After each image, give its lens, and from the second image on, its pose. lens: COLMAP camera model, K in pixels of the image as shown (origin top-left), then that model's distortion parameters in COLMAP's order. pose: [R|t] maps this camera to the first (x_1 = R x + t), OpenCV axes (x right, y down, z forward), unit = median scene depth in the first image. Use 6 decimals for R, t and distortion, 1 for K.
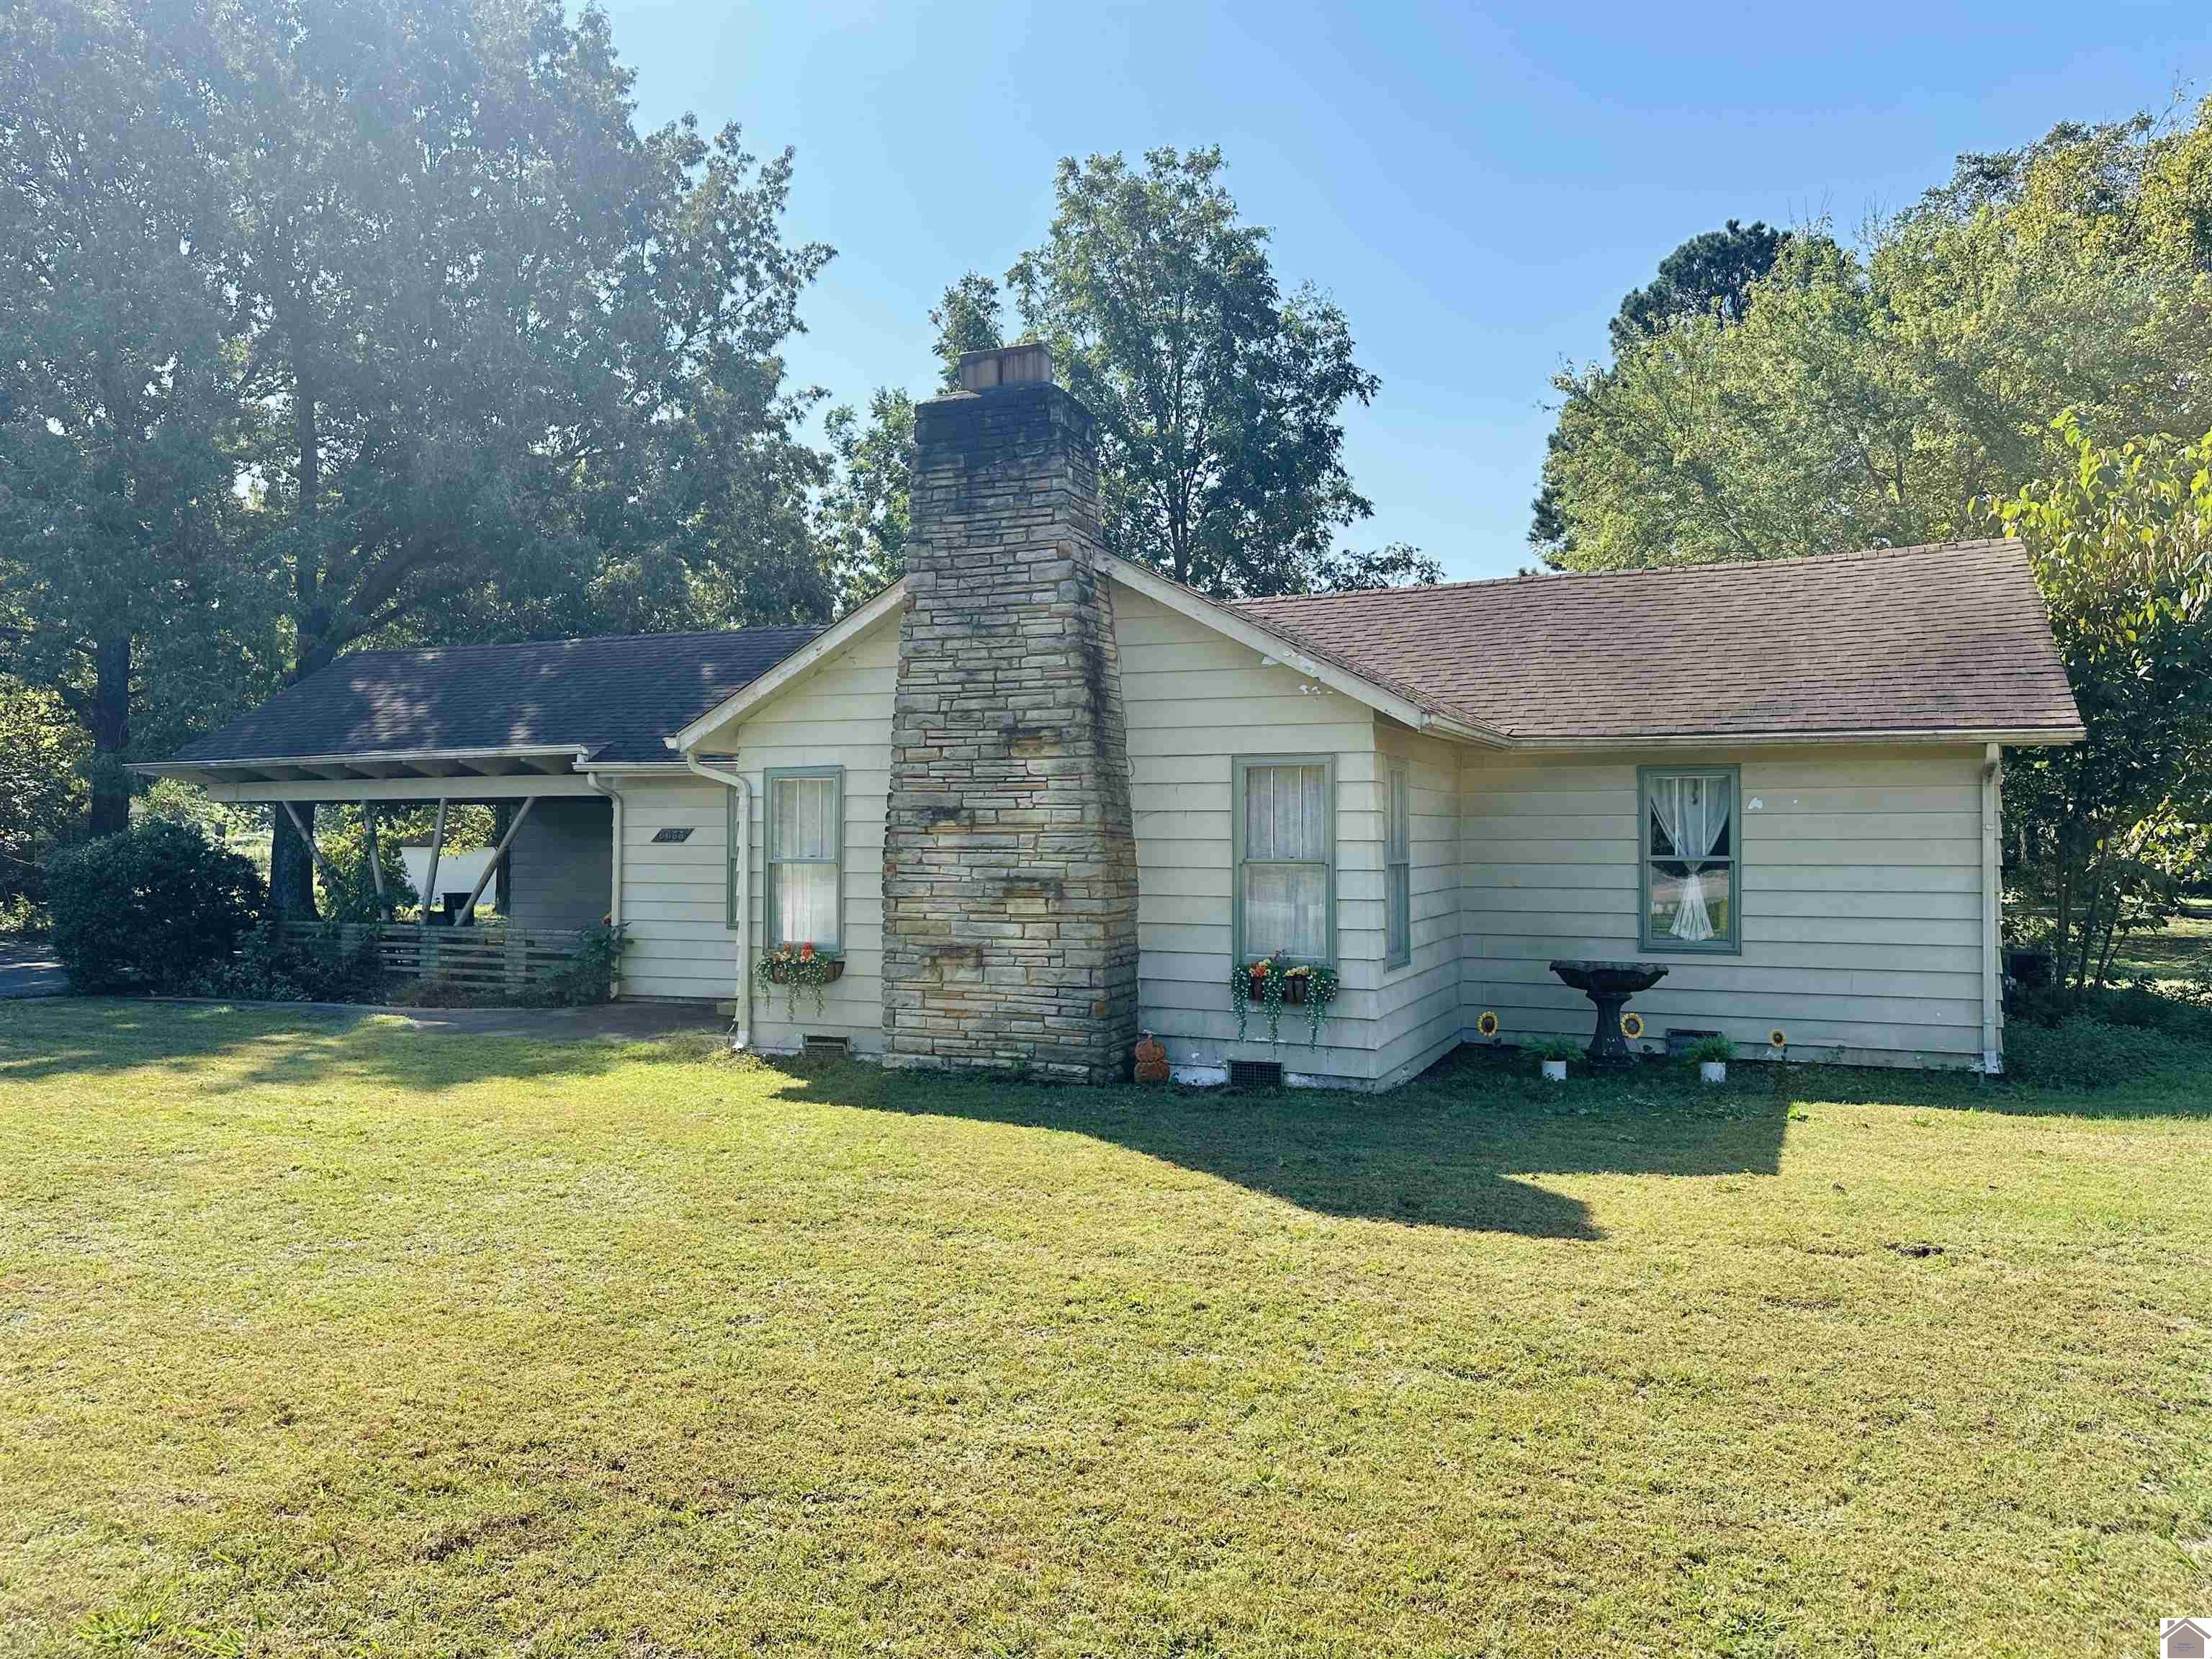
lens RADIAL K [[1523.3, 0, 1103.3], [0, 1523.3, 831.3], [0, 0, 1]] dist [-0.000323, -0.003689]
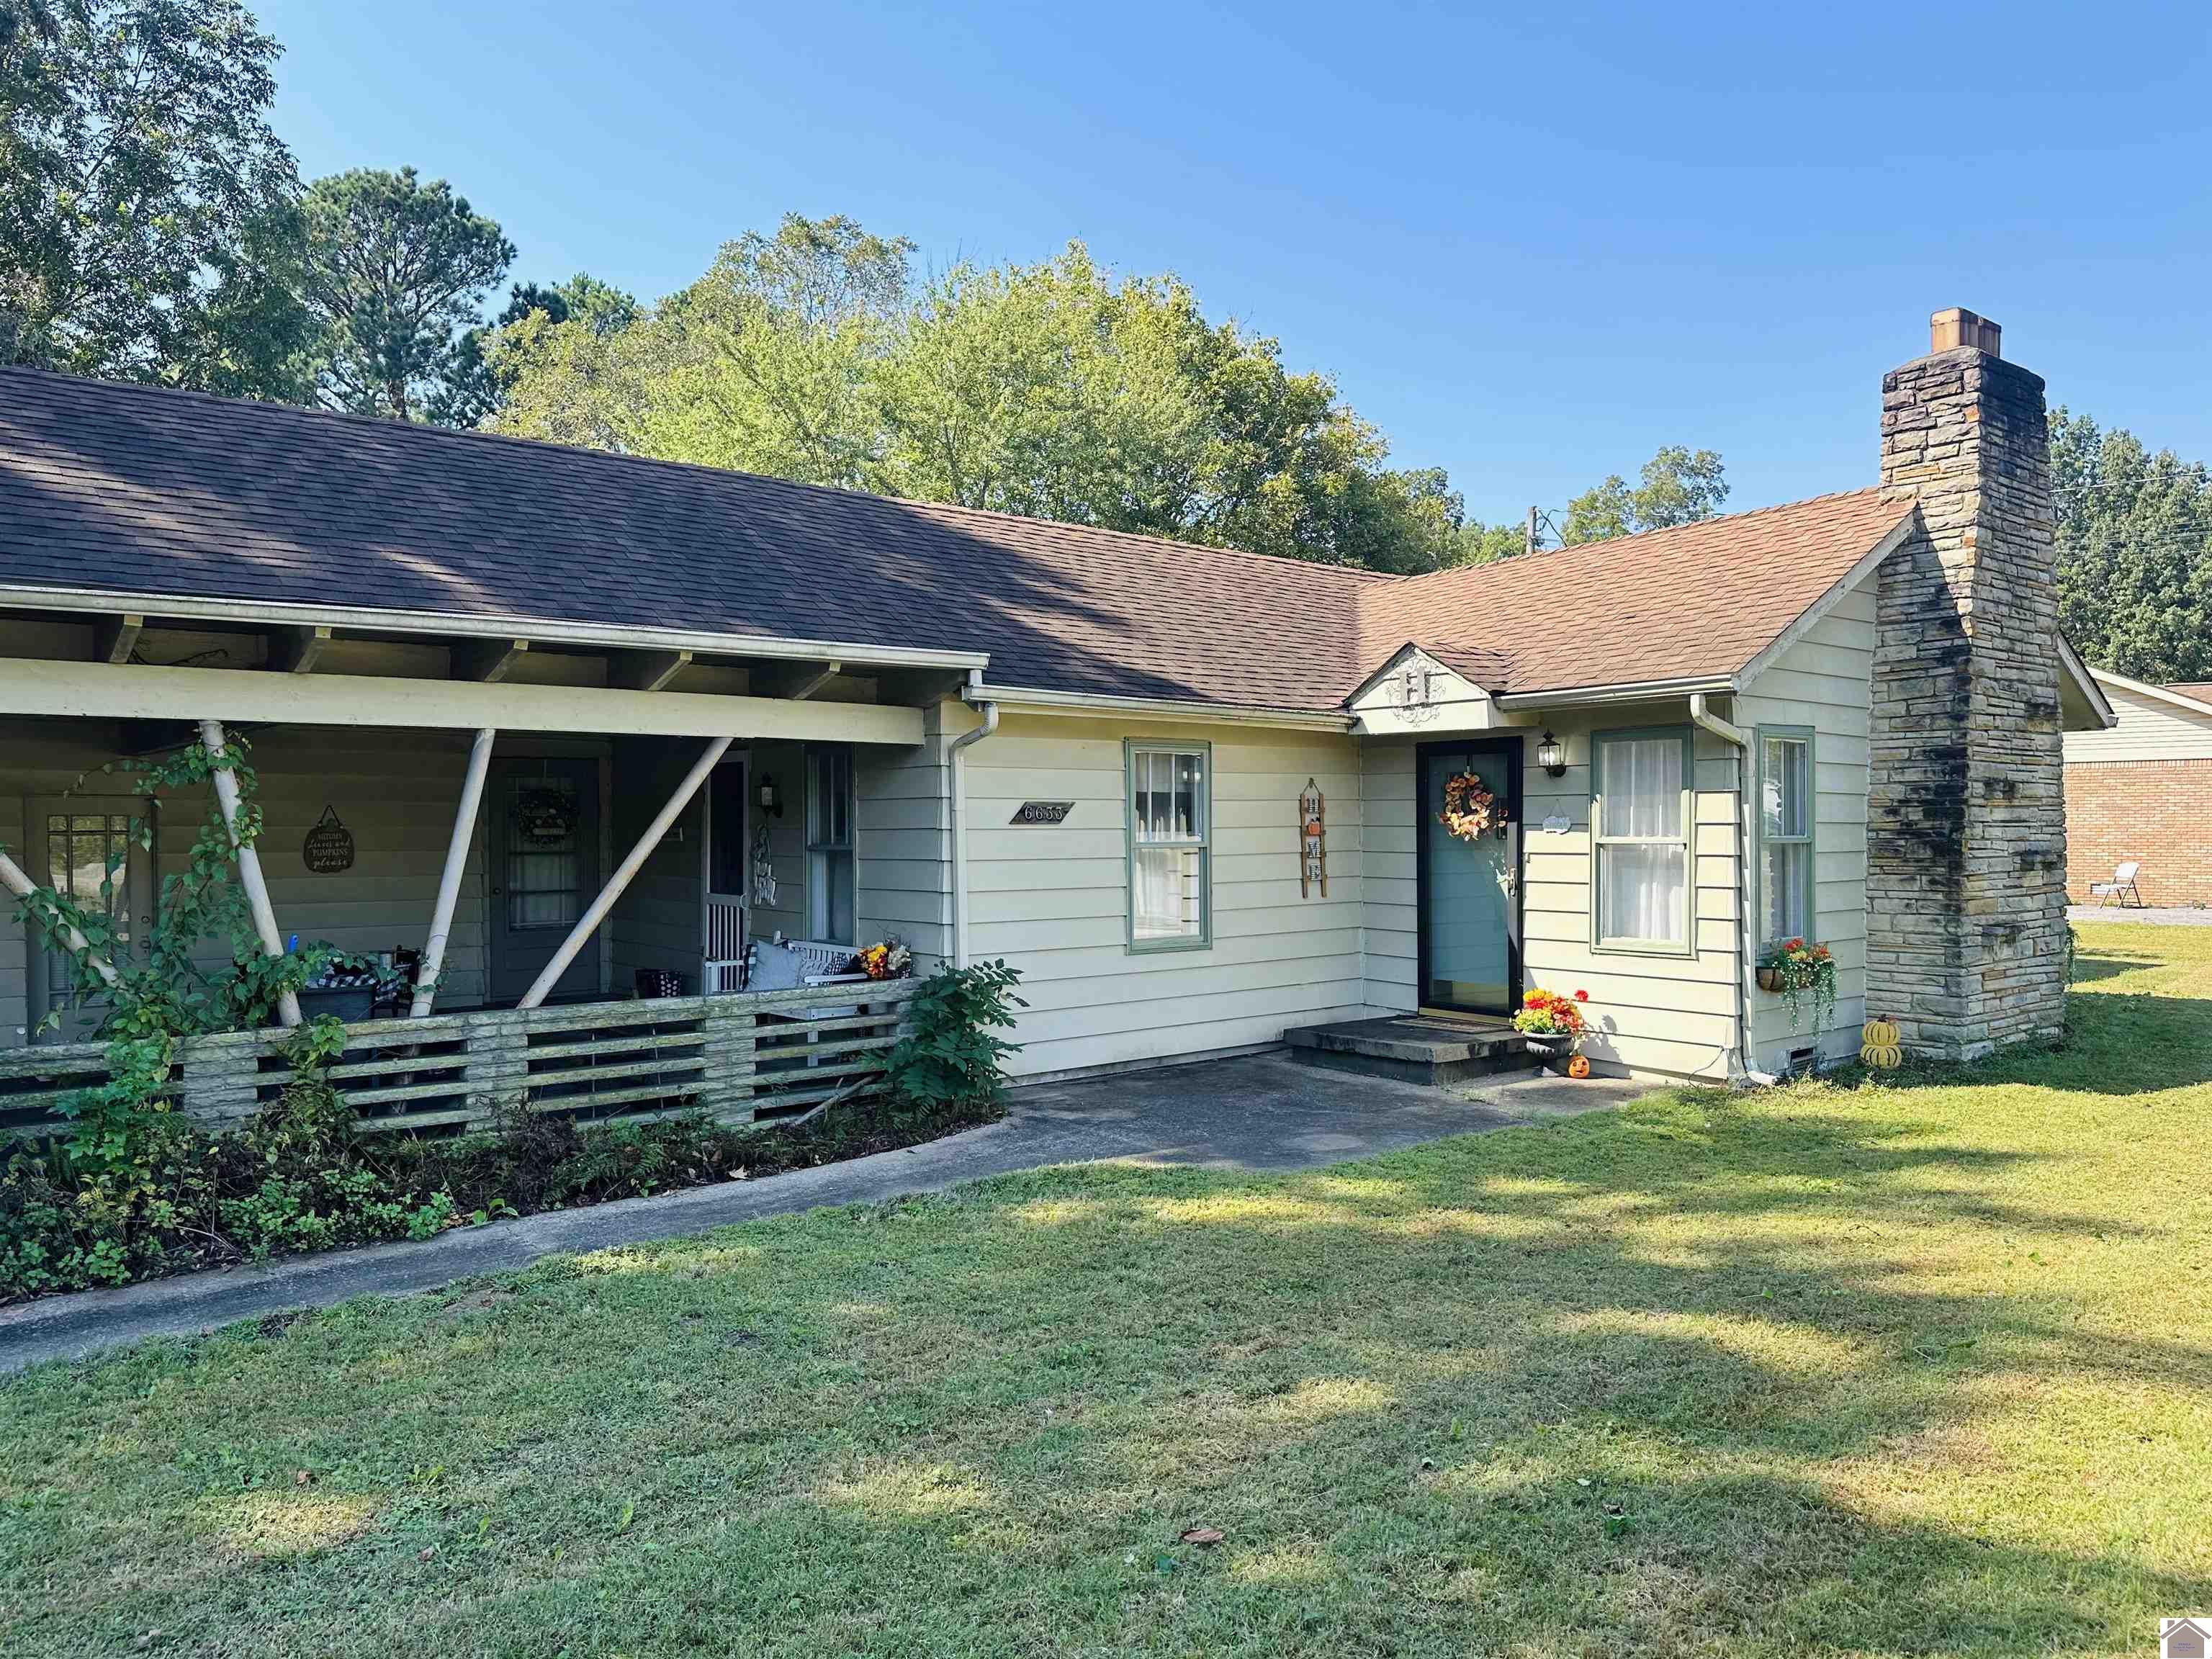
lens RADIAL K [[1523.3, 0, 1104.2], [0, 1523.3, 826.3], [0, 0, 1]] dist [-0.000323, -0.003689]
pose [[0.505478, -0.005510, 0.862822, -0.805227], [0.002389, 0.999985, 0.004986, 0.005004], [-0.862836, -0.000459, 0.505483, 0.664232]]
